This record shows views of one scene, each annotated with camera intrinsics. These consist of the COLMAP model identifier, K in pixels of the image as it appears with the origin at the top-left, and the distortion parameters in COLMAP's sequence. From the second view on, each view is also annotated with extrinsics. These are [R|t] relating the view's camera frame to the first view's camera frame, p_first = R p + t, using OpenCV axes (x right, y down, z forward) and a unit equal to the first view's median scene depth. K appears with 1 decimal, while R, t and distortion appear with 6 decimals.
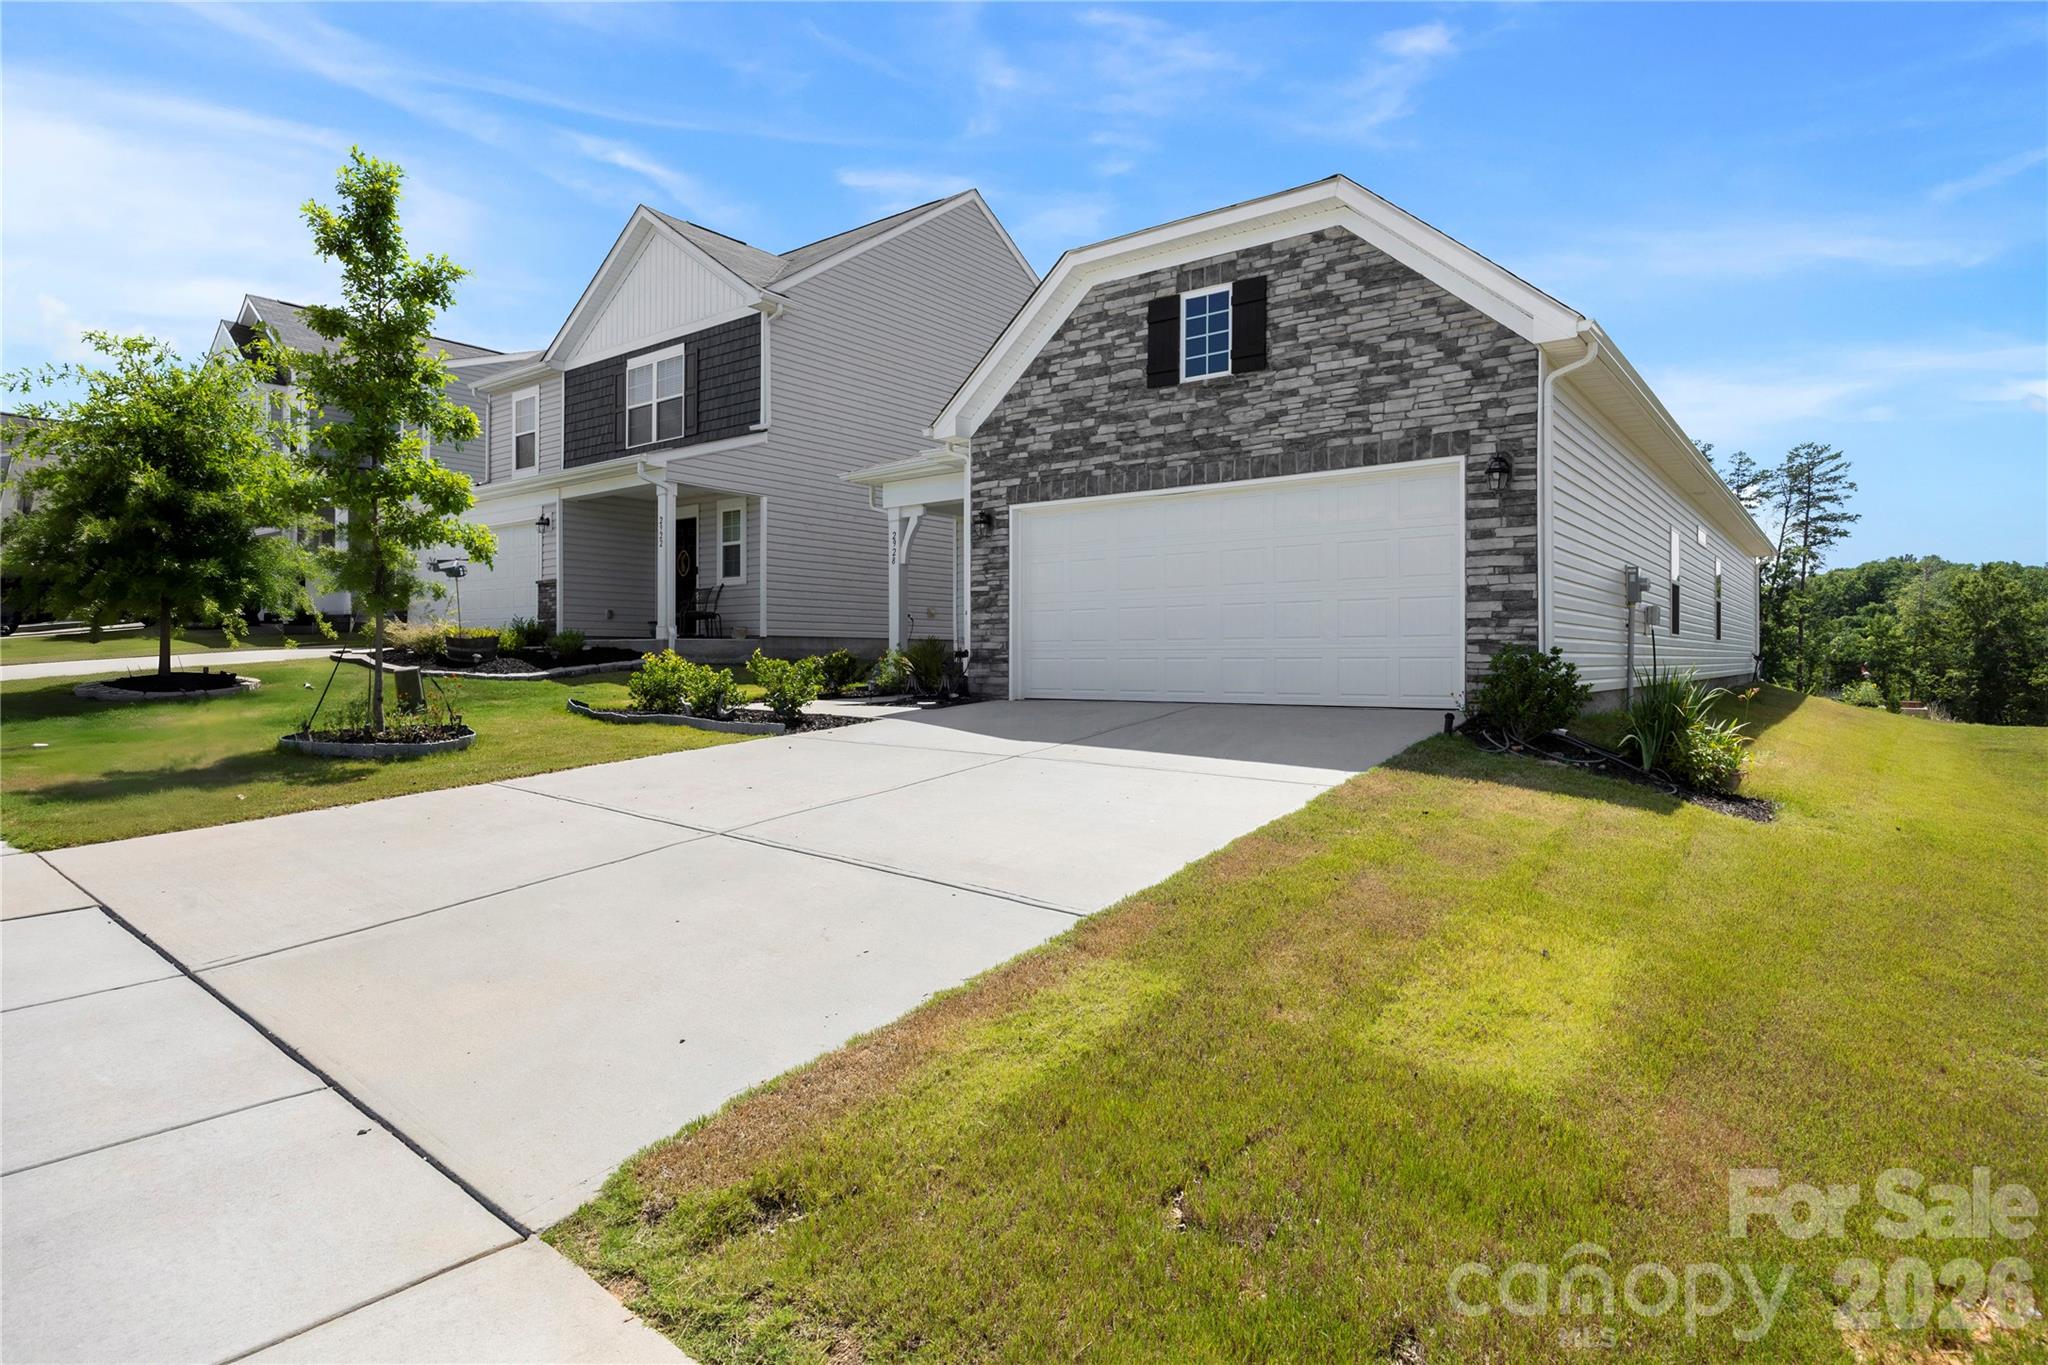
lens RADIAL K [[1082.1, 0, 1064.6], [0, 1082.1, 659.9], [0, 0, 1]] dist [-0.000098, 0.000100]
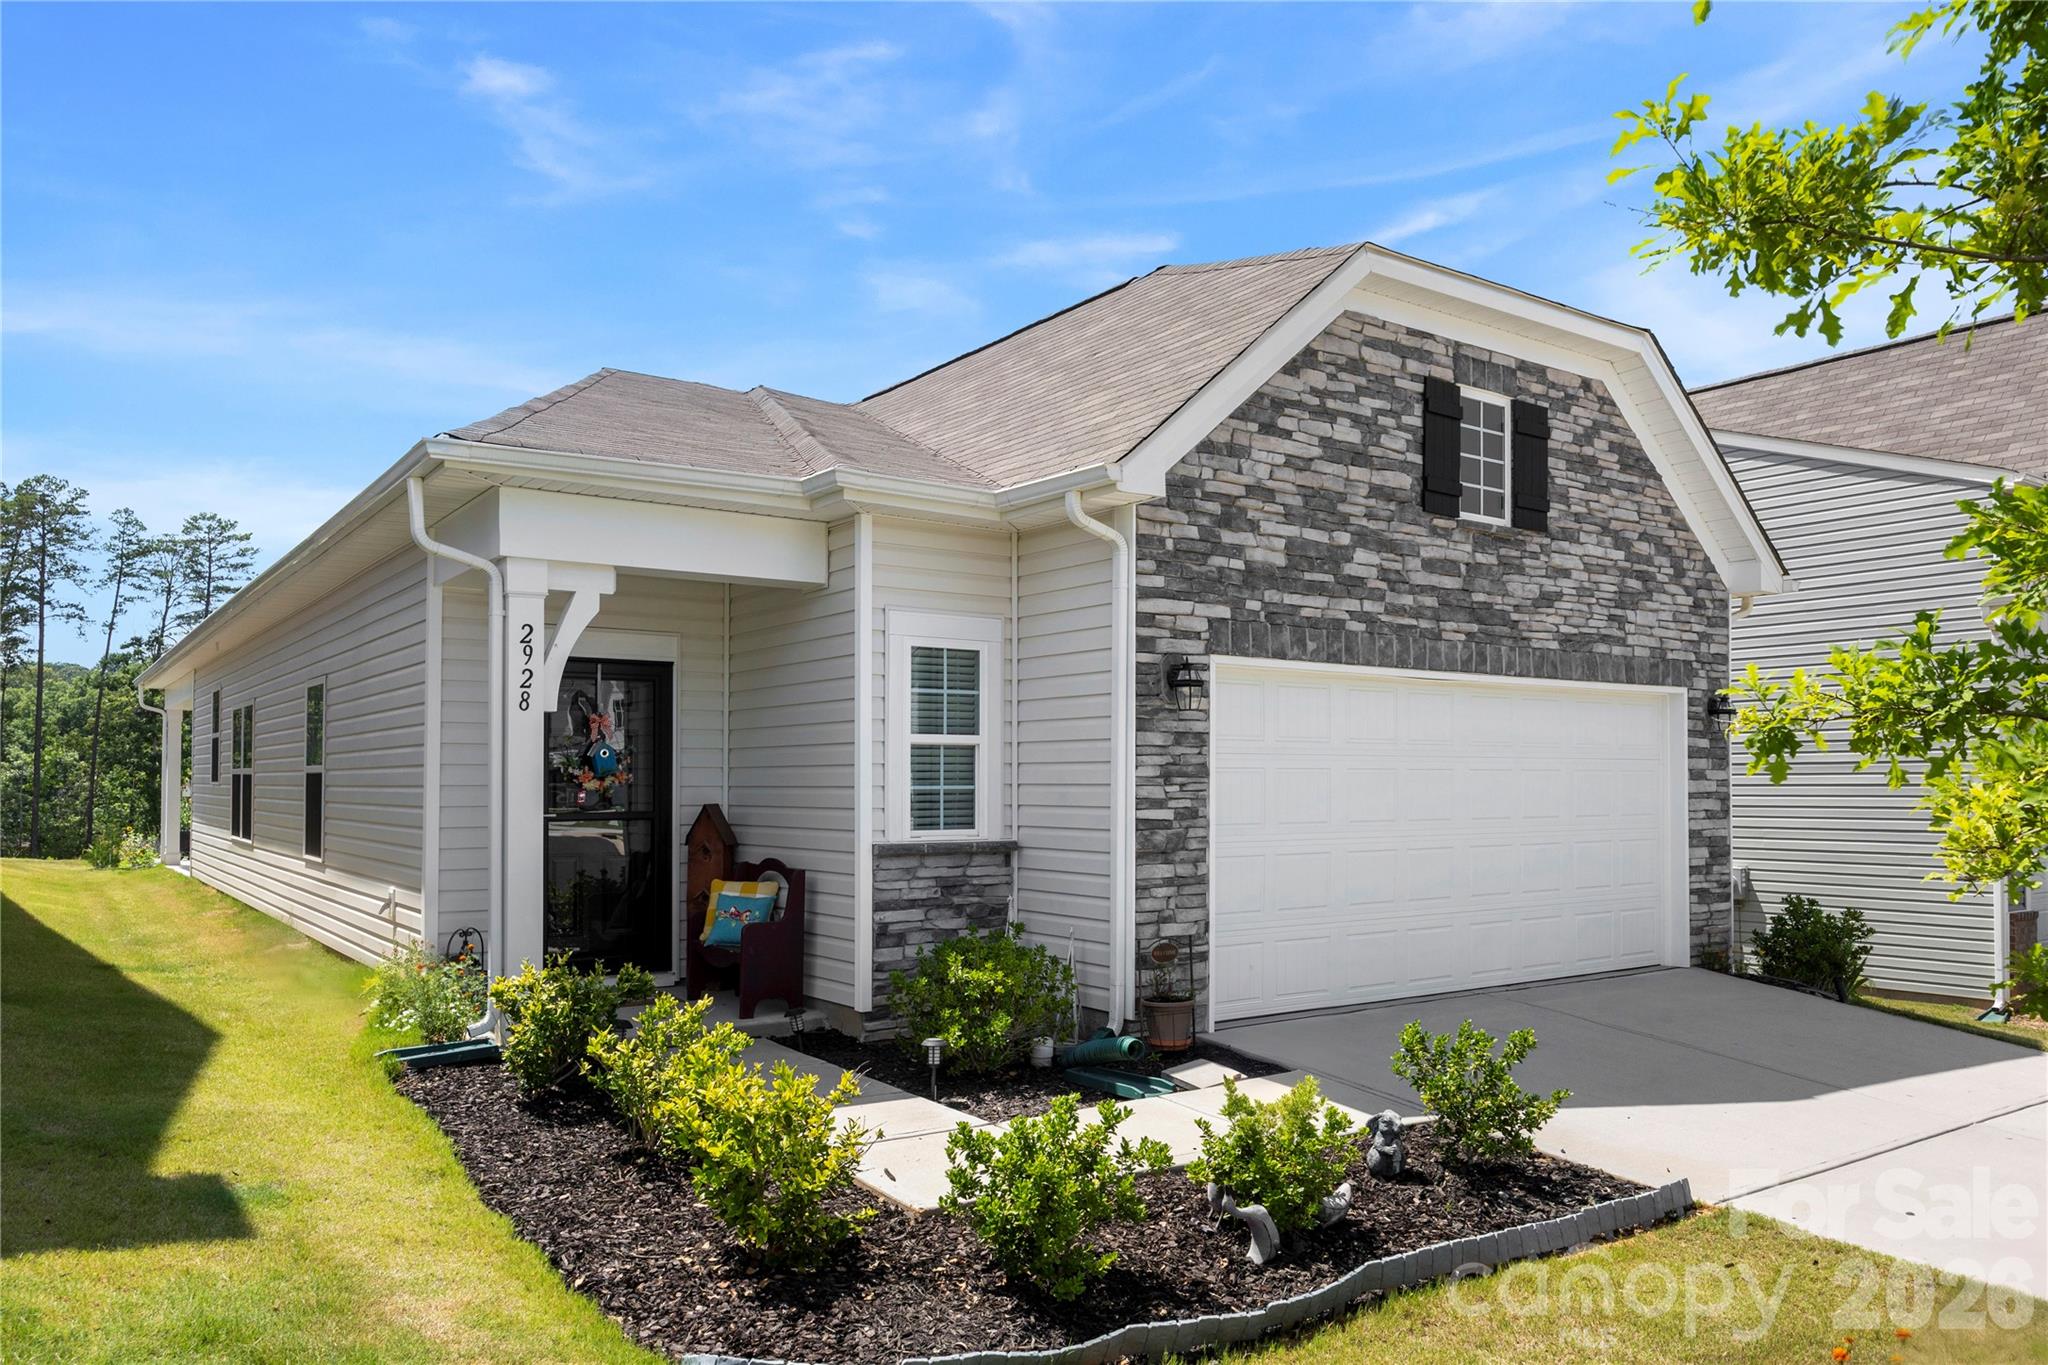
lens RADIAL K [[1450.2, 0, 1030.3], [0, 1450.2, 752.3], [0, 0, 1]] dist [0.002257, 0.002039]
pose [[0.311495, 0.019171, 0.950054, -0.850801], [-0.001650, 0.999806, -0.019634, -0.095848], [-0.950246, 0.004548, 0.311466, 1.004860]]
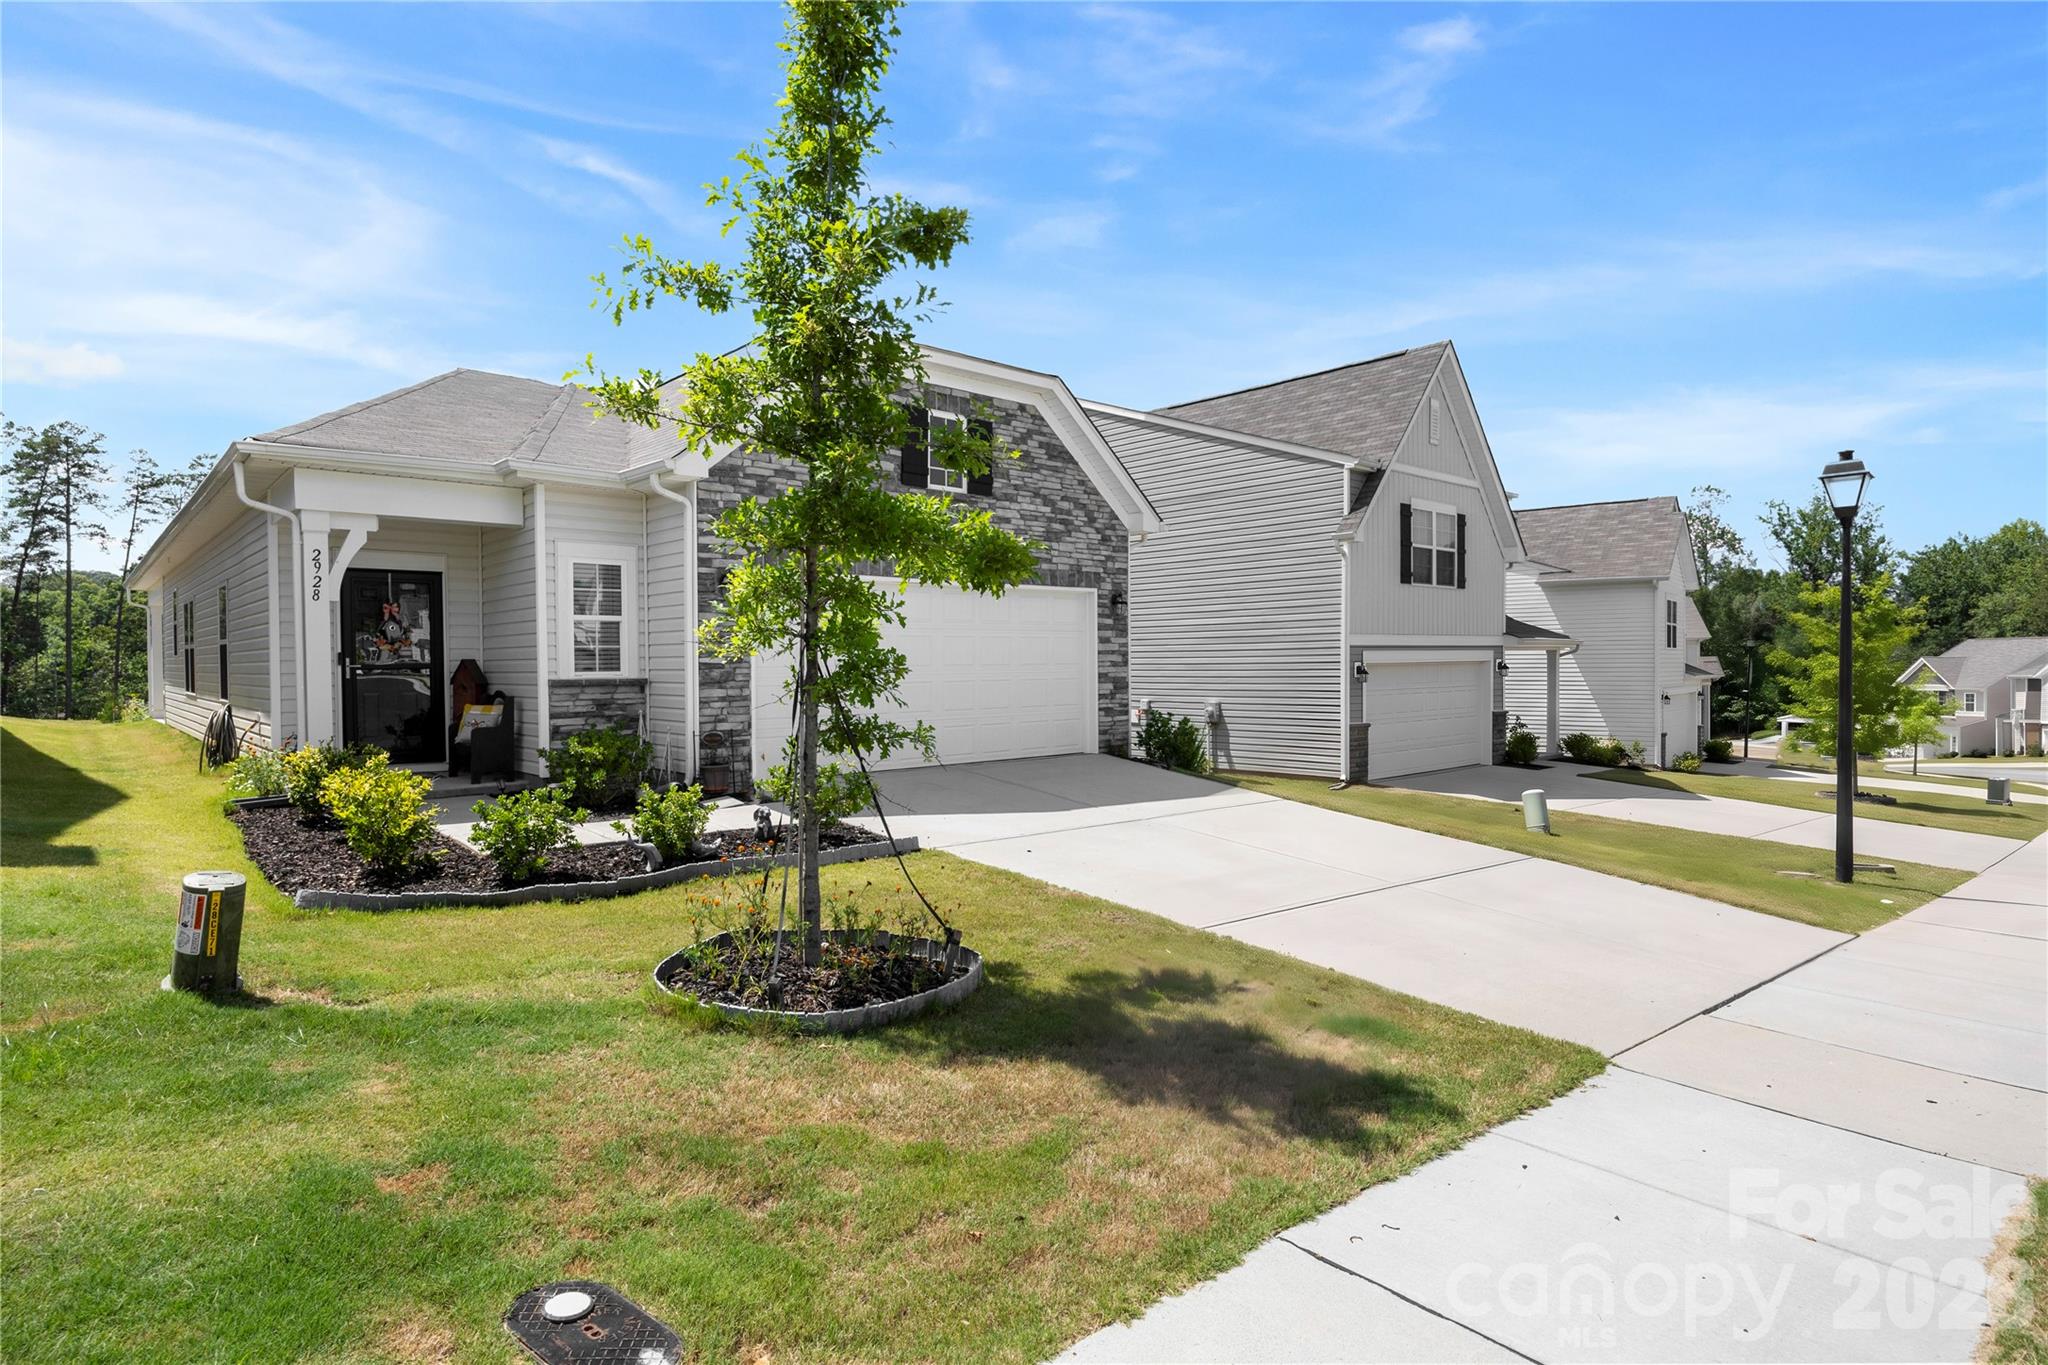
lens RADIAL K [[1080.6, 0, 1024.0], [0, 1080.6, 682.5], [0, 0, 1]] dist [0.001814, 0.000312]
pose [[0.198042, -0.020862, 0.979971, -1.022679], [0.006062, 0.999780, 0.020059, -0.075763], [-0.980175, 0.001968, 0.198125, 0.698716]]
